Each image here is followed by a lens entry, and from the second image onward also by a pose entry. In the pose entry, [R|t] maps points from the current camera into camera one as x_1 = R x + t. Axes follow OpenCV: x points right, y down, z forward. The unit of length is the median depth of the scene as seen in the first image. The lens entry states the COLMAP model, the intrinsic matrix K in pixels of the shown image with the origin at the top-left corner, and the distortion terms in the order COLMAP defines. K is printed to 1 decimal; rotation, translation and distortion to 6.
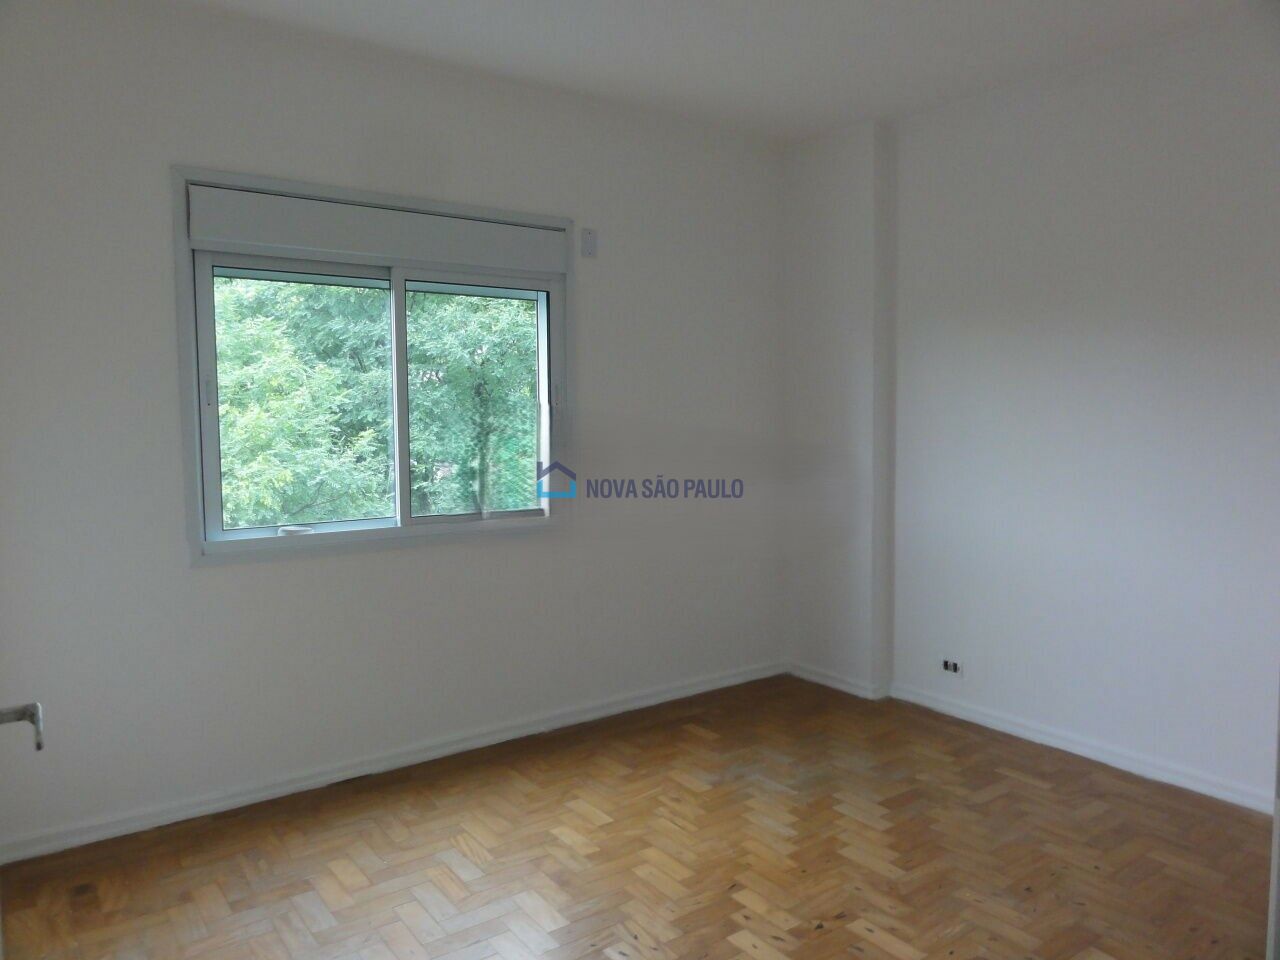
lens RADIAL K [[901.6, 0, 633.0], [0, 901.6, 481.0], [0, 0, 1]] dist [-0.009327, 0.005832]
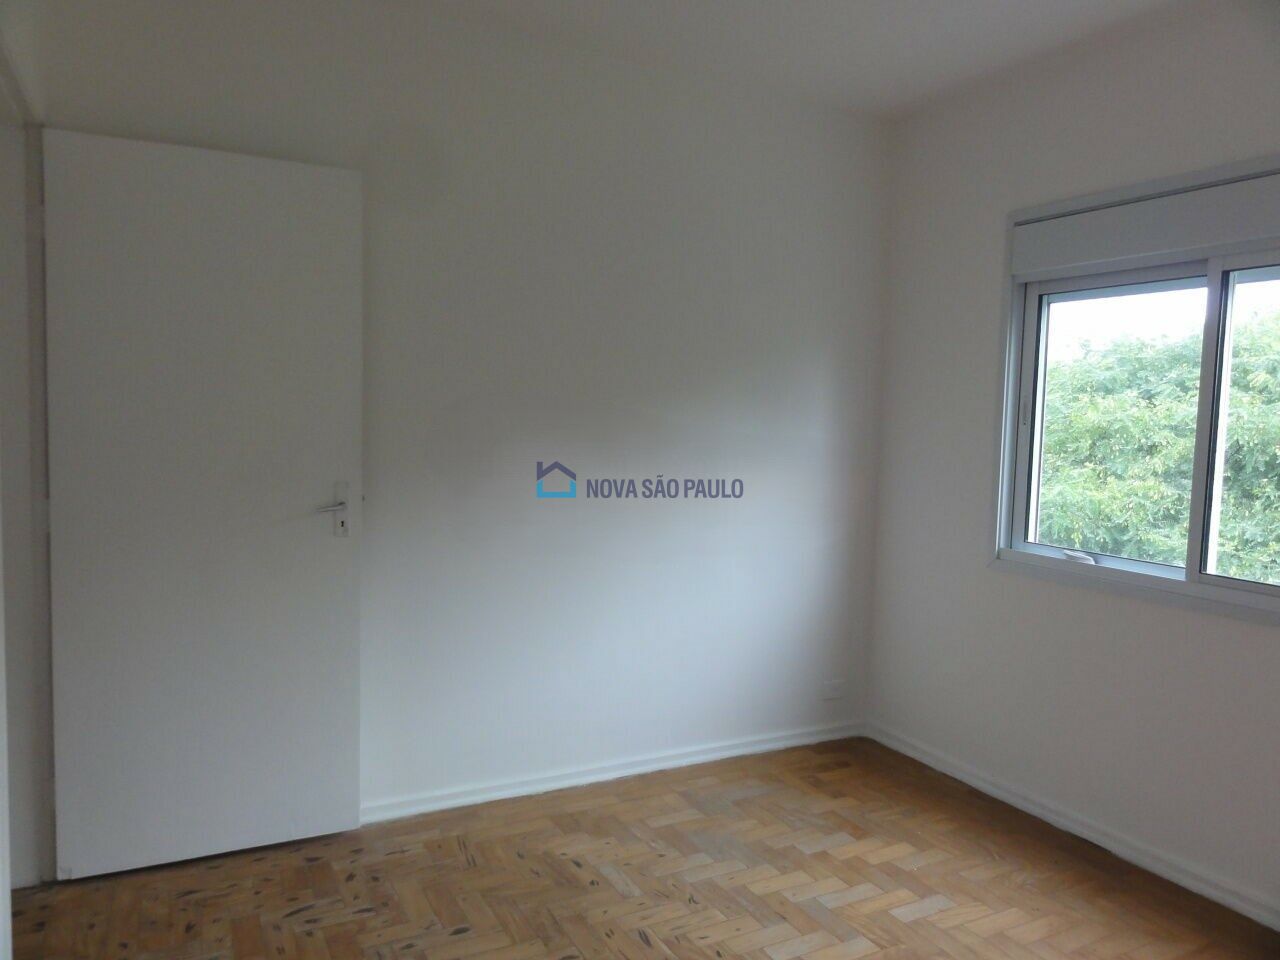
lens RADIAL K [[901.6, 0, 640.3], [0, 901.6, 483.1], [0, 0, 1]] dist [-0.009327, 0.005832]
pose [[-0.128248, 0.076956, -0.988752, 0.687931], [-0.113115, 0.989344, 0.091673, -0.063535], [0.985270, 0.123599, -0.118176, 0.702537]]
